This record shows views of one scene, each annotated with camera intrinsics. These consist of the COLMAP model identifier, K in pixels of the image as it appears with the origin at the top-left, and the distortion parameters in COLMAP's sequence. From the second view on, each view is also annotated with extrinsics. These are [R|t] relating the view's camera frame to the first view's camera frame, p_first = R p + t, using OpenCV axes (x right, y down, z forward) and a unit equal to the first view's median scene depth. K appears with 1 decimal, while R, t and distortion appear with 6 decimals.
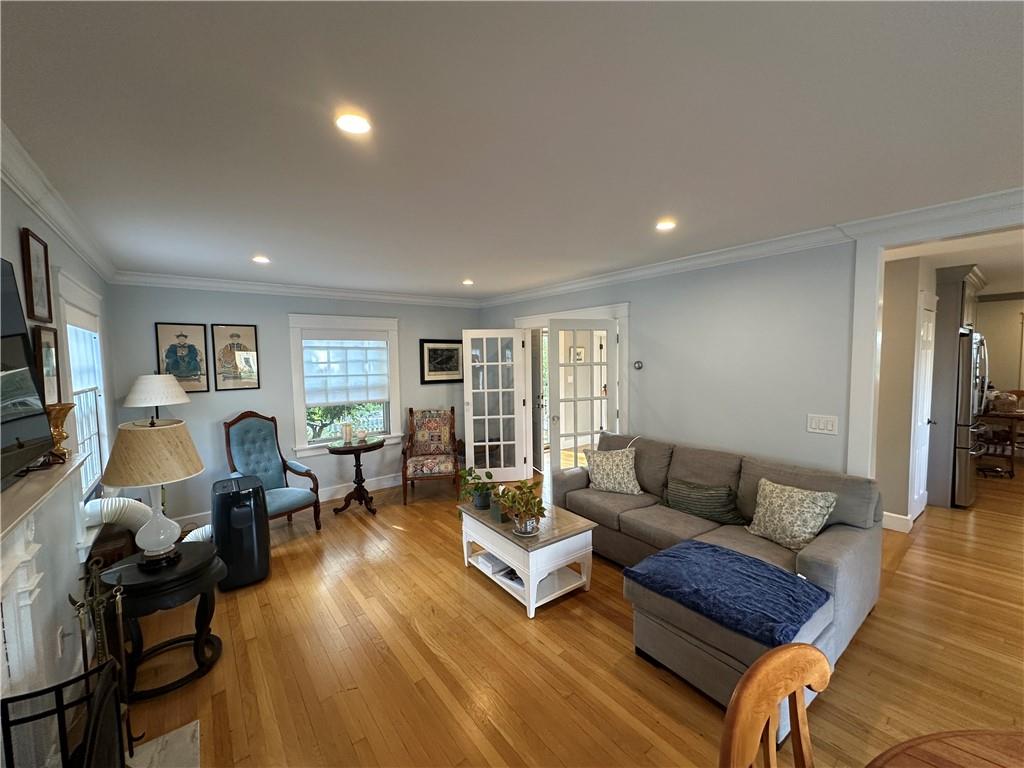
lens RADIAL K [[407.9, 0, 512.0], [0, 407.9, 384.0], [0, 0, 1]] dist [-0.002935, 0.000002]
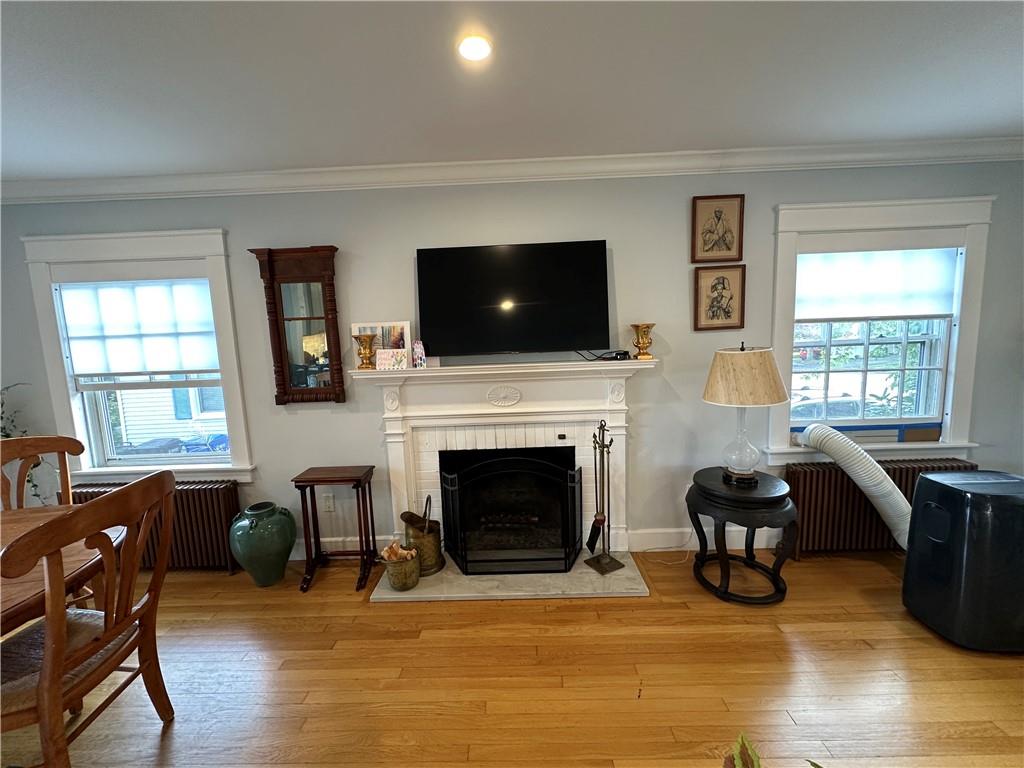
lens RADIAL K [[461.8, 0, 511.4], [0, 461.8, 399.2], [0, 0, 1]] dist [-0.002468, -0.000358]
pose [[-0.632392, 0.141975, -0.761527, 0.193656], [-0.006100, 0.982118, 0.188167, 0.002470], [0.774624, 0.123640, -0.620218, 0.617598]]
